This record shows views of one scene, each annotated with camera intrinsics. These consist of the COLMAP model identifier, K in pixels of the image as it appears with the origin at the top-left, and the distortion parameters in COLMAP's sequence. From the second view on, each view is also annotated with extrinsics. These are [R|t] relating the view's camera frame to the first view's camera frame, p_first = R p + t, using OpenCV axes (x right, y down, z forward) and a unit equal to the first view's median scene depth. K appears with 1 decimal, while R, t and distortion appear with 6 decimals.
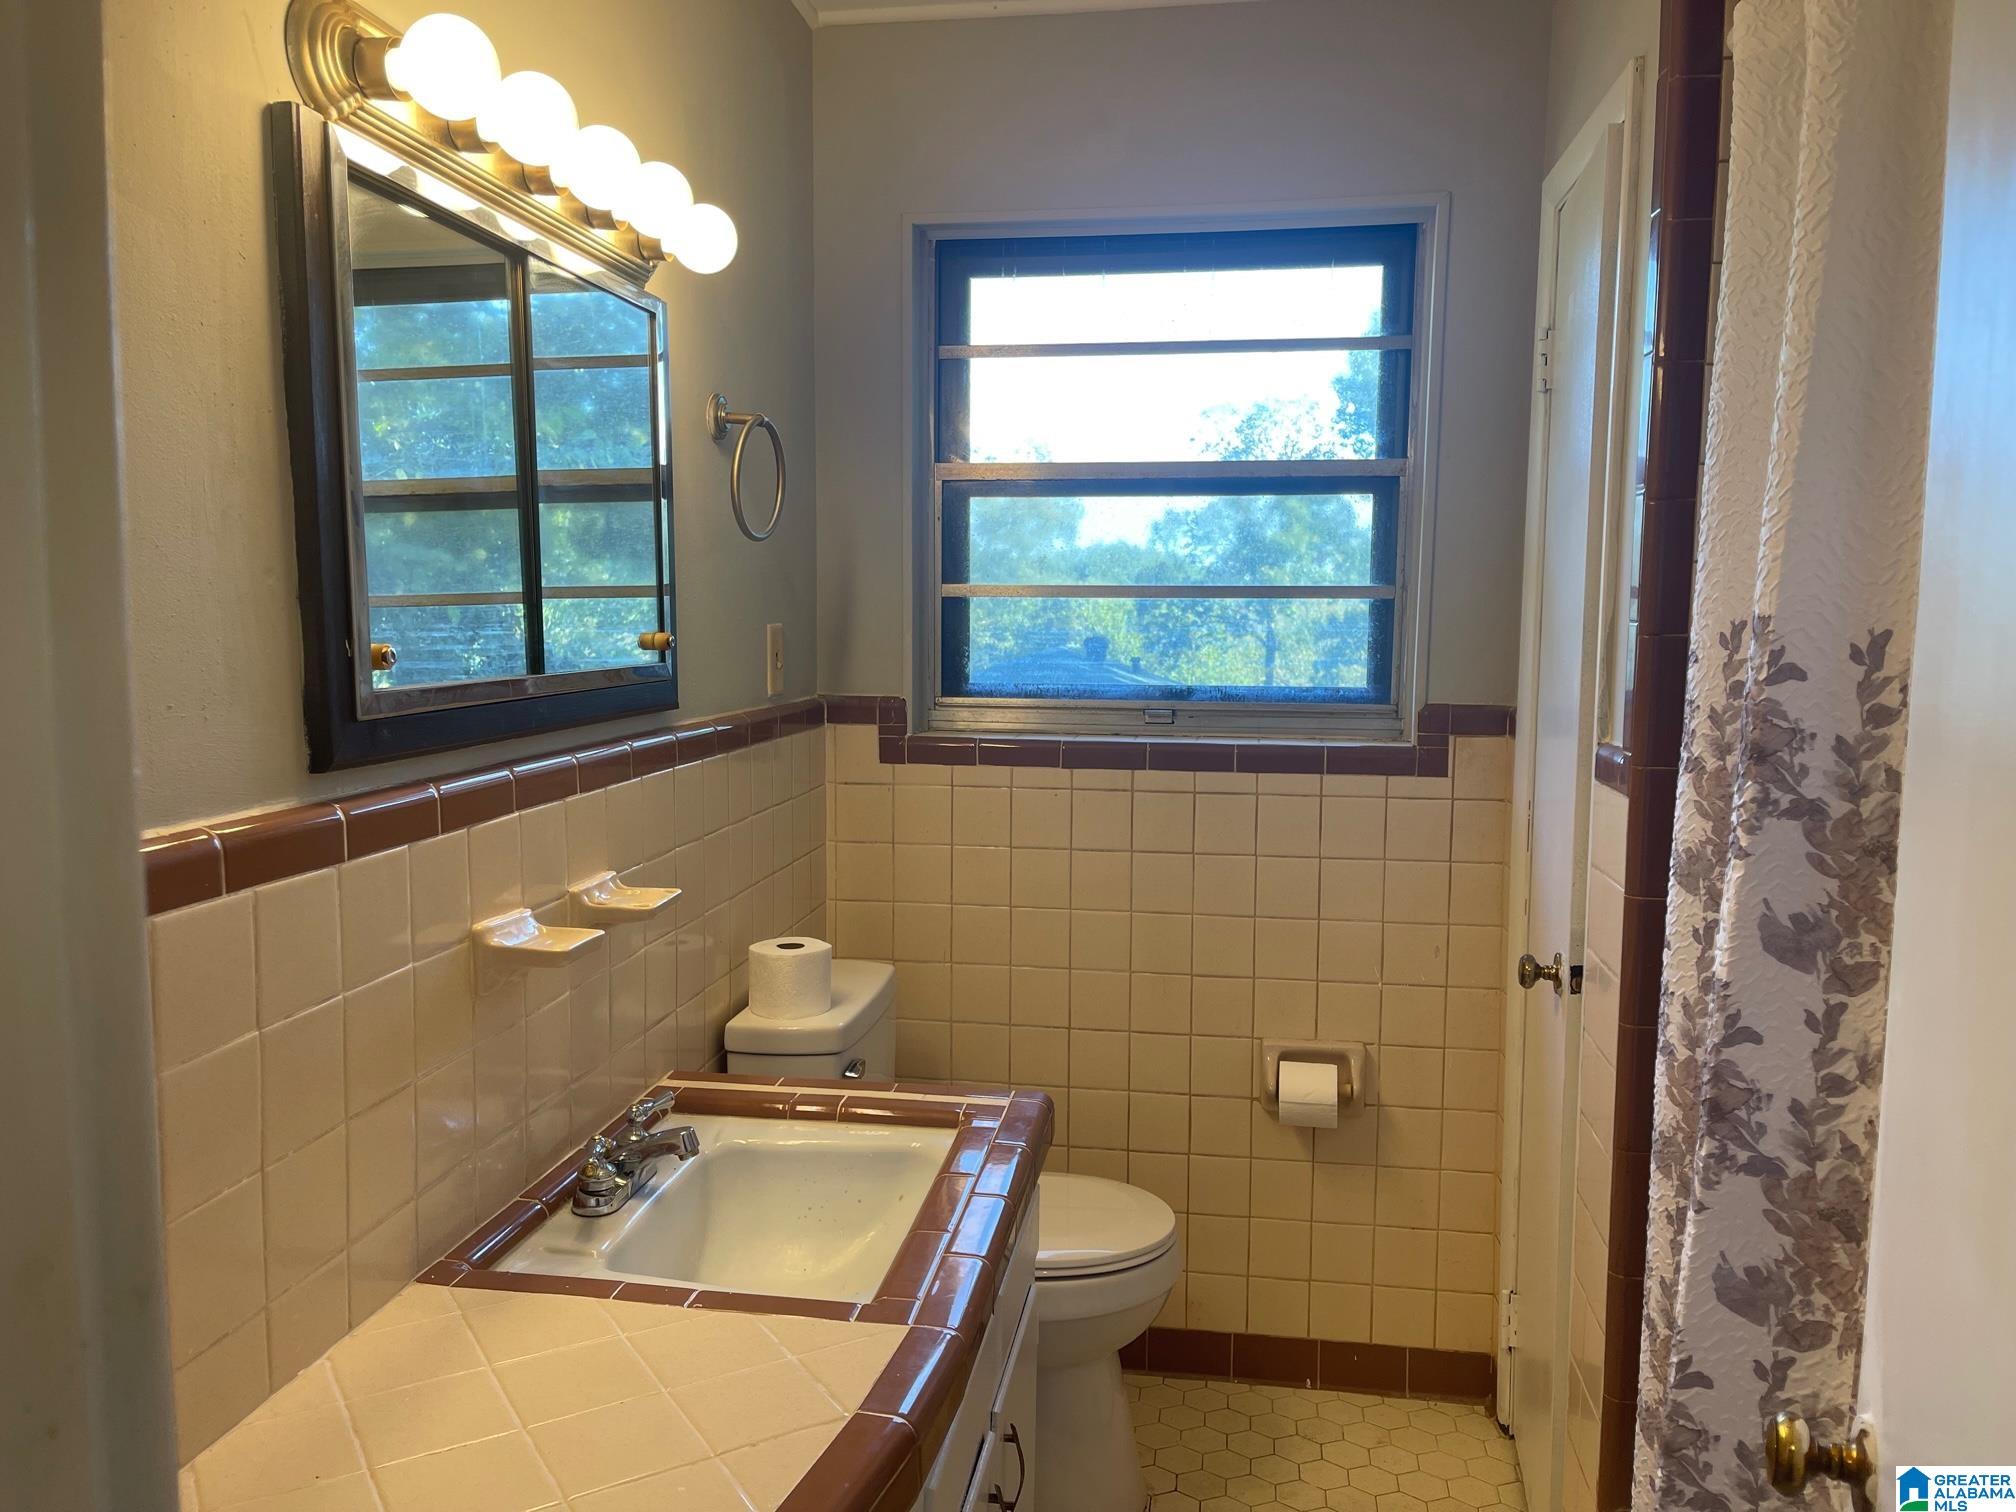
lens RADIAL K [[1525.3, 0, 1006.4], [0, 1525.3, 760.0], [0, 0, 1]] dist [0.037421, -0.029665]
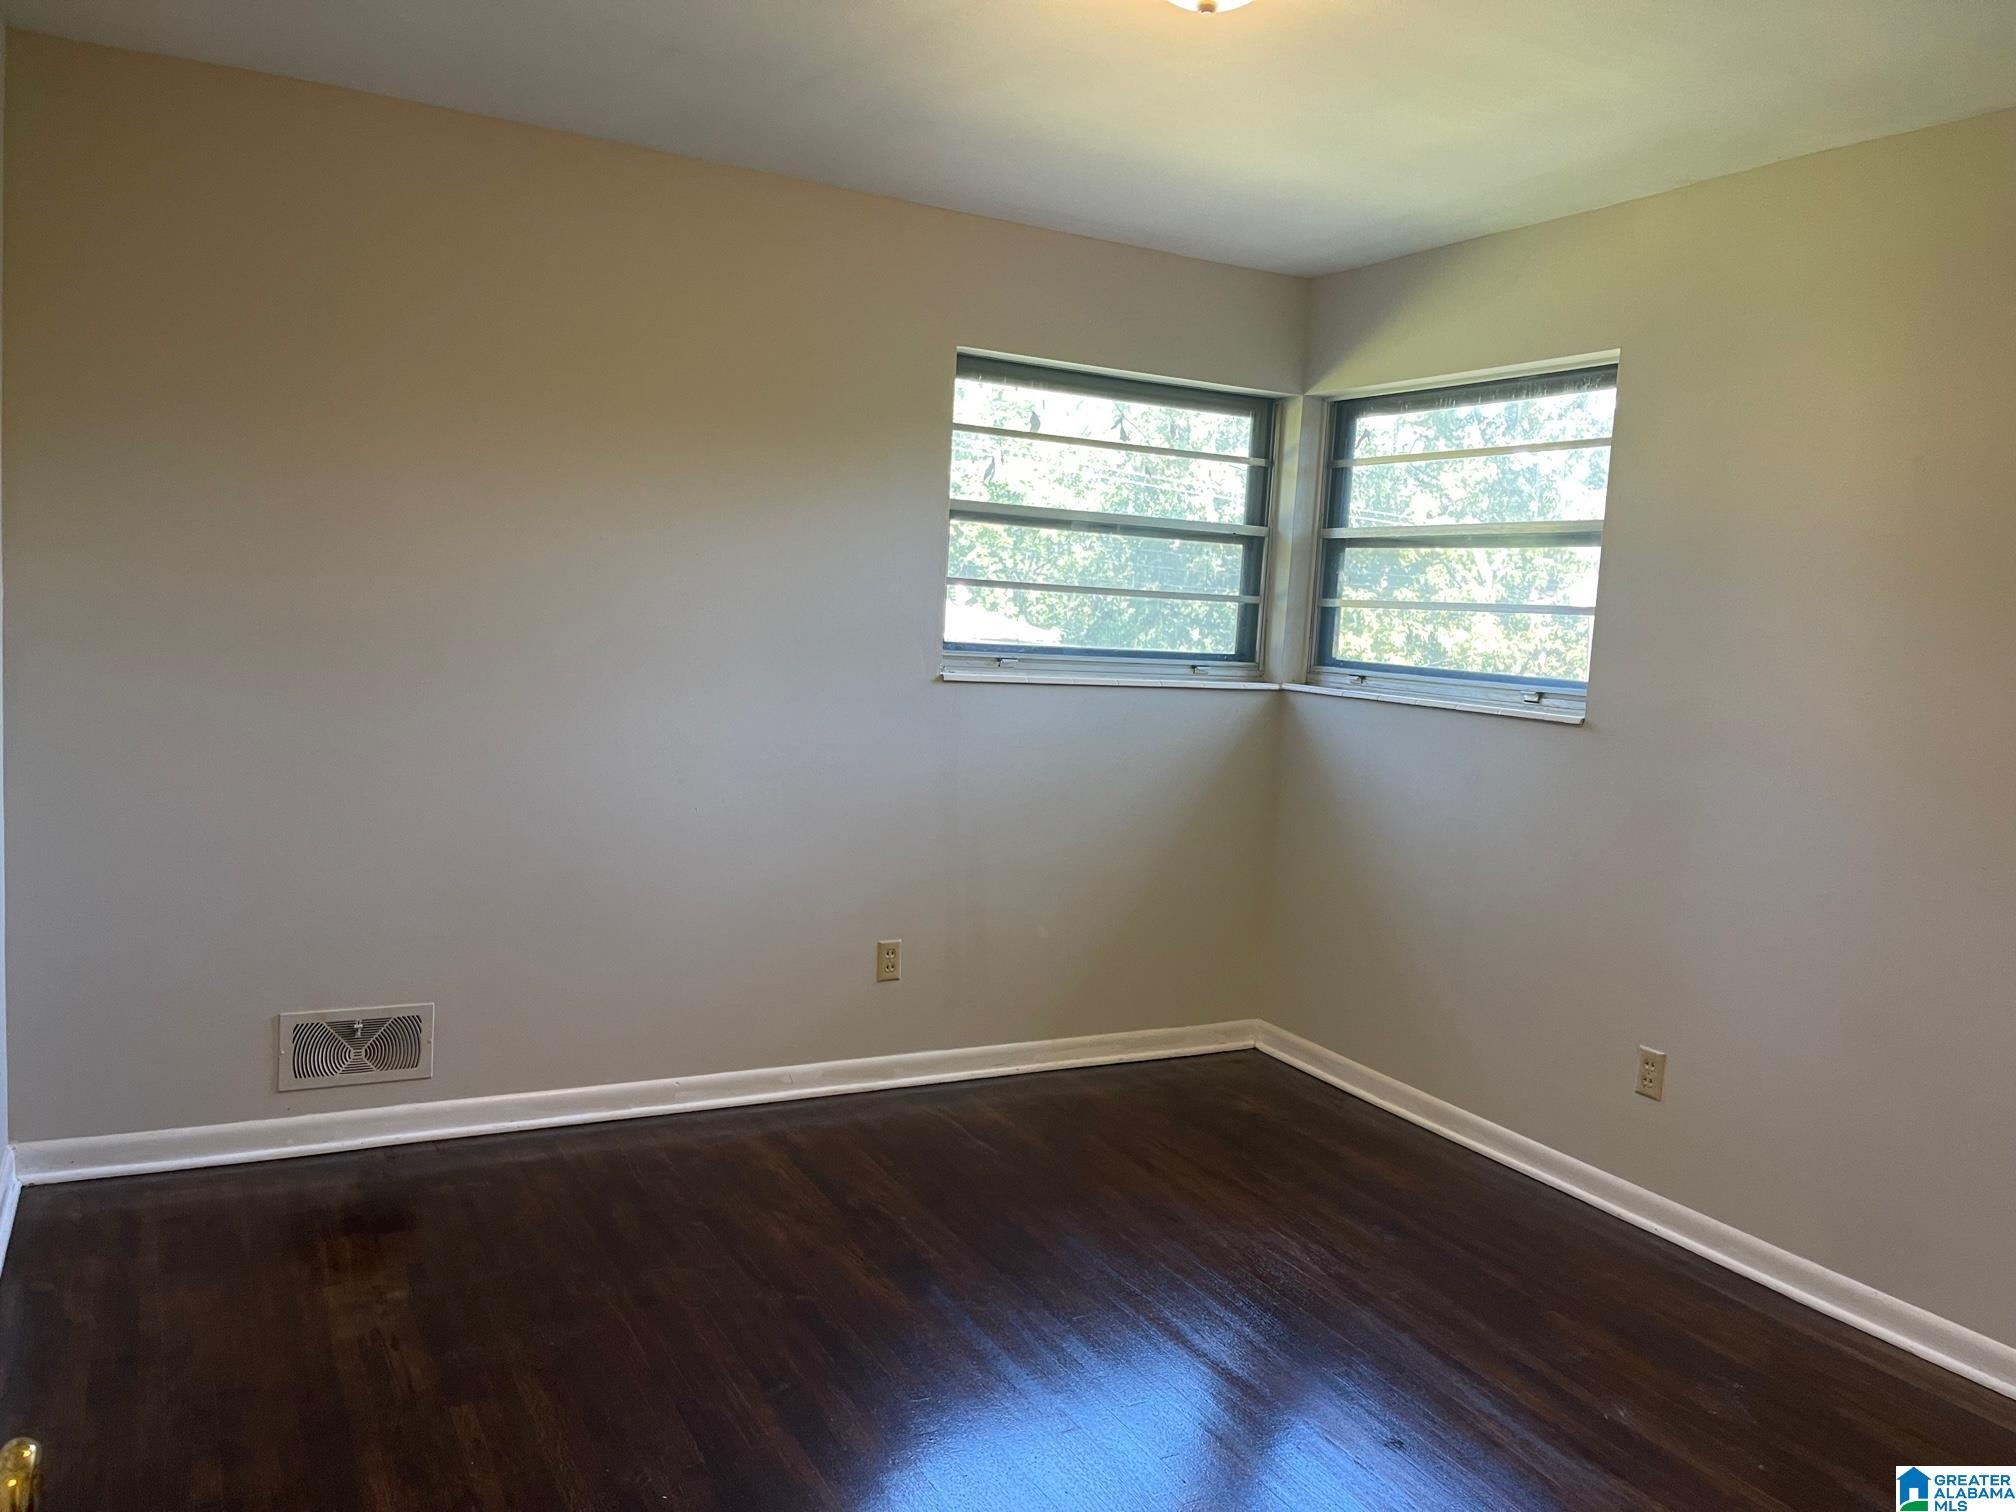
lens RADIAL K [[1525.3, 0, 1021.8], [0, 1525.3, 746.8], [0, 0, 1]] dist [0.037421, -0.029665]
pose [[0.593340, 0.104608, -0.798126, 1.130856], [-0.129690, 0.990989, 0.033473, 0.034377], [0.794436, 0.083648, 0.601560, -0.276227]]
